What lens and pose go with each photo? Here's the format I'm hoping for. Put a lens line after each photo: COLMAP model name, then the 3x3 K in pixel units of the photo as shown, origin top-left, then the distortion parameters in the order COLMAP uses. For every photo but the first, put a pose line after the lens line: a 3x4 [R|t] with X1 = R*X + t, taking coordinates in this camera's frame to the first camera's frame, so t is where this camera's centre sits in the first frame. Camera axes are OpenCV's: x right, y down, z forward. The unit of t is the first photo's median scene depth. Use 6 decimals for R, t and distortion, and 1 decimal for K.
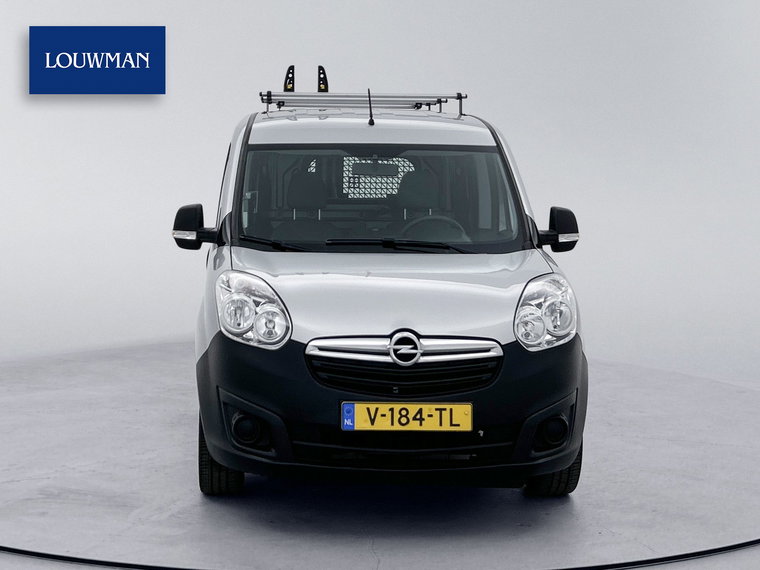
lens RADIAL K [[589.2, 0, 384.6], [0, 589.2, 283.1], [0, 0, 1]] dist [0.054755, -0.002218]
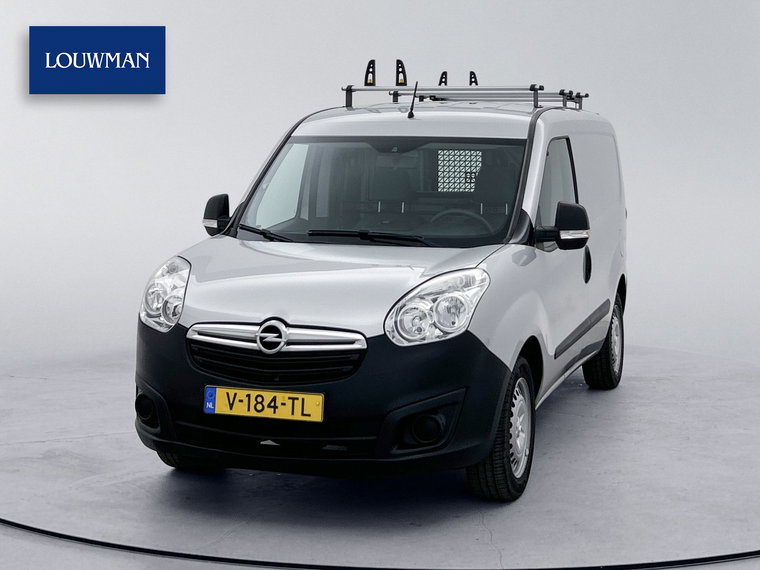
lens RADIAL K [[589.2, 0, 386.3], [0, 589.2, 279.2], [0, 0, 1]] dist [0.054755, -0.002218]
pose [[0.985730, 0.036704, -0.164283, 0.385691], [-0.036052, 0.999326, 0.006950, -0.001663], [0.164427, -0.000928, 0.986389, 0.032319]]
